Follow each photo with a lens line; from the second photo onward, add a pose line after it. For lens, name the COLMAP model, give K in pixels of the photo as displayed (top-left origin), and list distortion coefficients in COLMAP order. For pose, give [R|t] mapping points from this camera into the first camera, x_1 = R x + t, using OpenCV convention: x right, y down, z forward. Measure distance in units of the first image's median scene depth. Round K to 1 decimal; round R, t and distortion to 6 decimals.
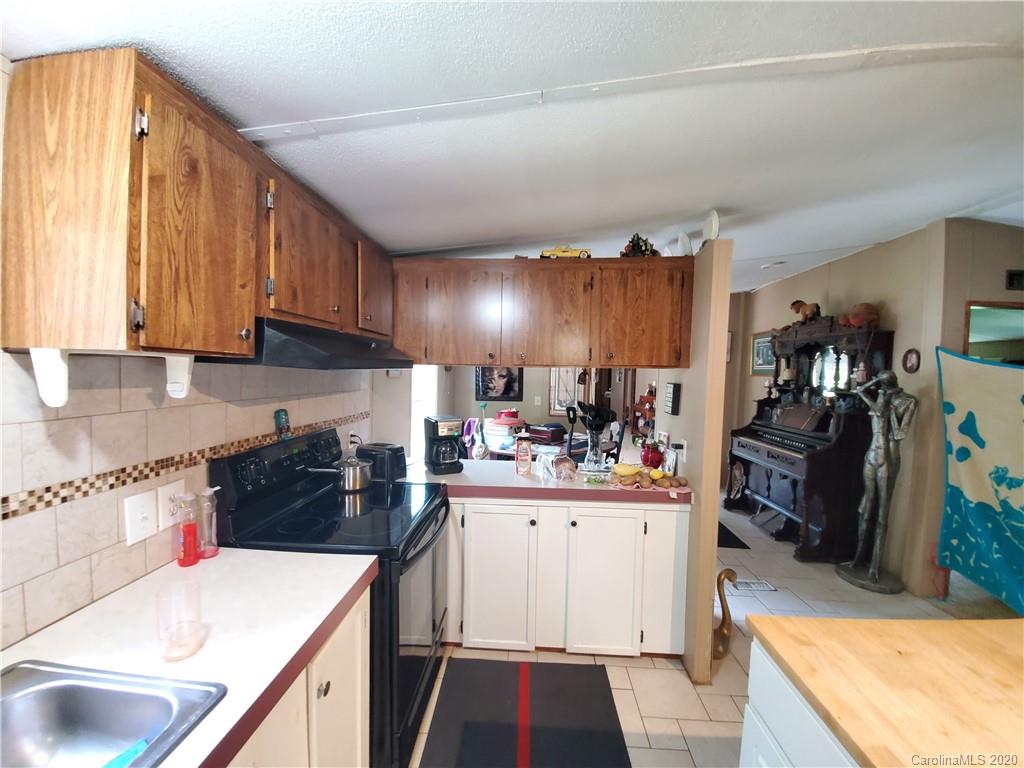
lens RADIAL K [[406.0, 0, 509.6], [0, 406.0, 387.6], [0, 0, 1]] dist [0.012334, -0.016308]
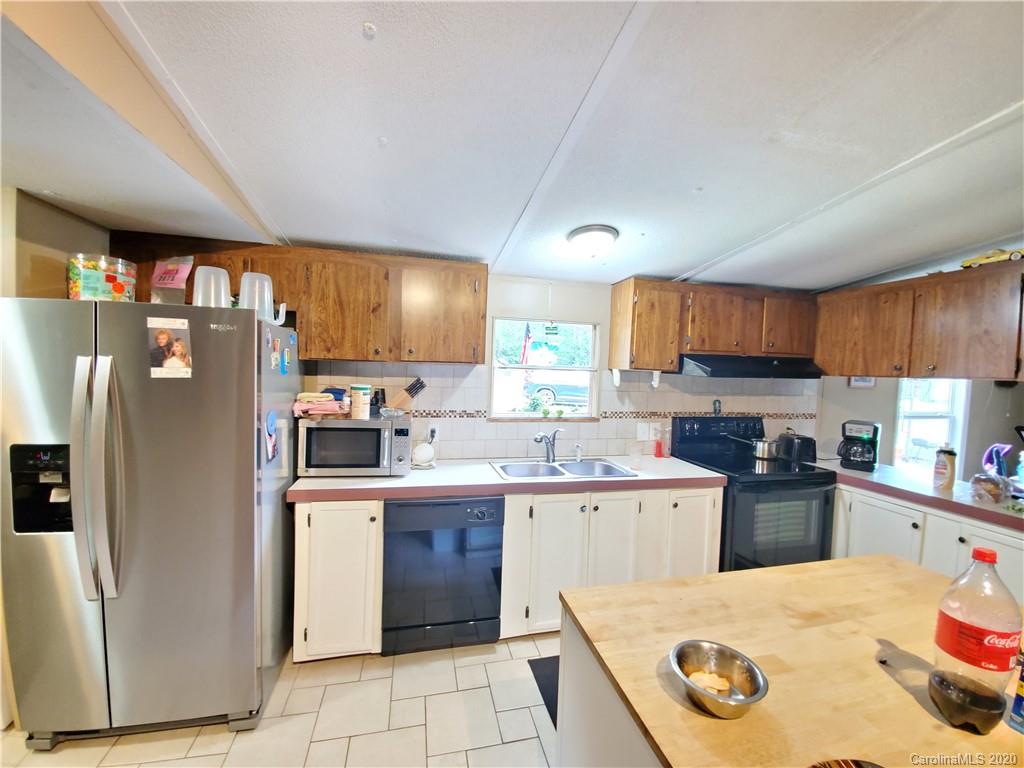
lens RADIAL K [[406.0, 0, 509.6], [0, 406.0, 387.6], [0, 0, 1]] dist [0.012334, -0.016308]
pose [[0.290154, 0.031971, -0.956446, 1.283583], [-0.064039, 0.997850, 0.013928, 0.047725], [0.954835, 0.057209, 0.291578, -0.583970]]
